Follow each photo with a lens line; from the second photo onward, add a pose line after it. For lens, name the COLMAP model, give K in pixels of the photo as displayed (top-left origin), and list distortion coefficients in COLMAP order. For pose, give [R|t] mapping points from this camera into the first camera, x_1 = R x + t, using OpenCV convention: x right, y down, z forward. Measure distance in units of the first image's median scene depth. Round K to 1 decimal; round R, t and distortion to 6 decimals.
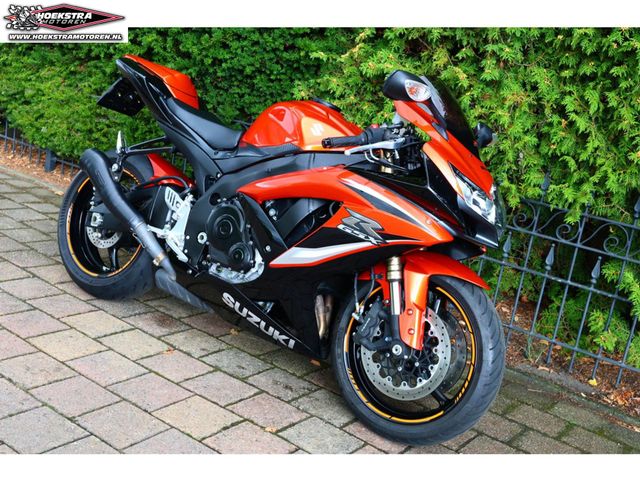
lens RADIAL K [[770.3, 0, 320.0], [0, 770.3, 240.0], [0, 0, 1]] dist [0.009131, -0.024807]
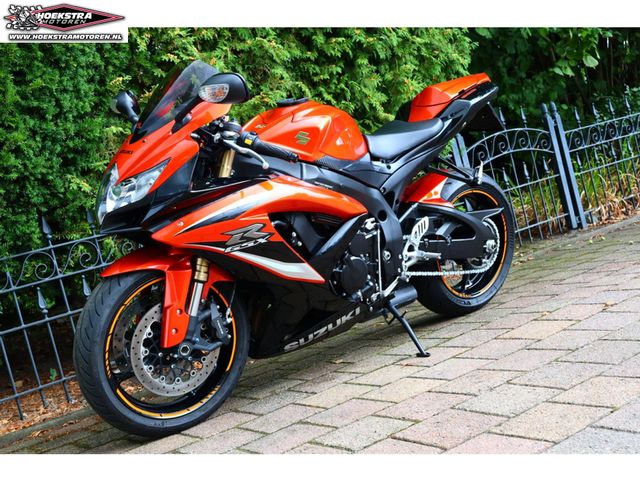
lens RADIAL K [[774.3, 0, 320.0], [0, 774.3, 240.0], [0, 0, 1]] dist [0.001560, 0.007967]
pose [[0.293260, -0.300277, 0.907652, -1.030397], [0.502171, 0.856258, 0.121024, -0.149025], [-0.813525, 0.420305, 0.401897, 0.624500]]
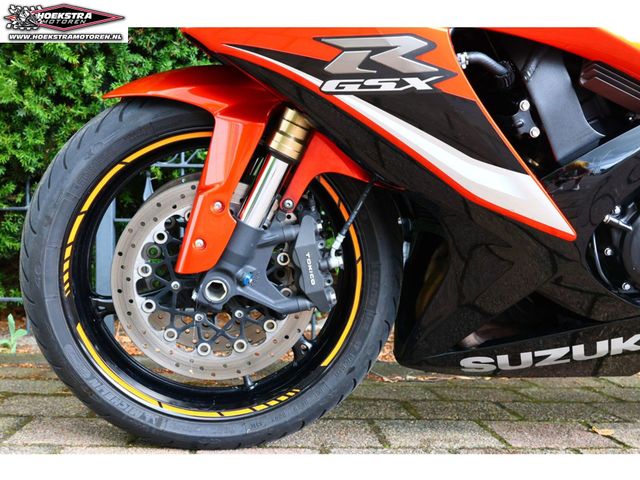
lens RADIAL K [[770.3, 0, 320.0], [0, 770.3, 240.0], [0, 0, 1]] dist [0.009131, -0.024807]
pose [[0.759797, -0.167082, 0.628324, -0.556518], [0.268667, 0.960729, -0.069409, -0.004000], [-0.592053, 0.221547, 0.774849, 0.786967]]
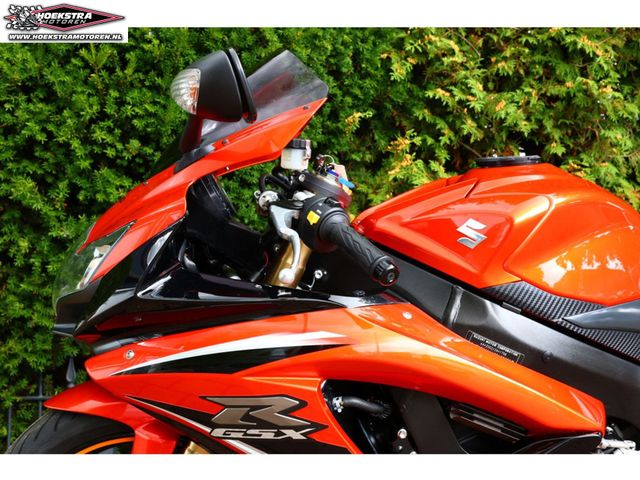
lens RADIAL K [[701.5, 0, 320.0], [0, 701.5, 240.0], [0, 0, 1]] dist [-0.005936, -0.013306]
pose [[0.795787, -0.107301, 0.595994, -0.485855], [0.272412, 0.942407, -0.194064, -0.099470], [-0.540845, 0.316790, 0.779186, 0.704591]]
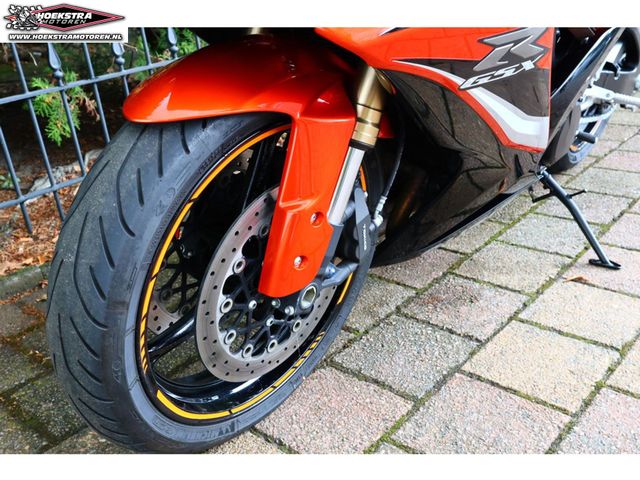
lens RADIAL K [[640.4, 0, 320.0], [0, 640.4, 240.0], [0, 0, 1]] dist [0.006418, -0.001328]
pose [[0.101864, -0.576566, 0.810676, -0.587222], [0.339676, 0.786097, 0.516403, -0.196668], [-0.935010, 0.222765, 0.275921, 1.028991]]
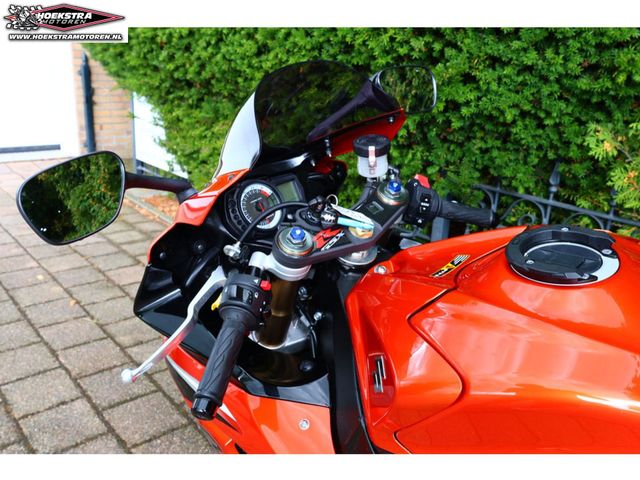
lens RADIAL K [[556.0, 0, 320.0], [0, 556.0, 240.0], [0, 0, 1]] dist [-0.006746, 0.019750]
pose [[0.965933, -0.038050, -0.255981, -0.171515], [0.057641, 0.995918, 0.069468, -0.219979], [0.252293, -0.081856, 0.964183, 0.732735]]
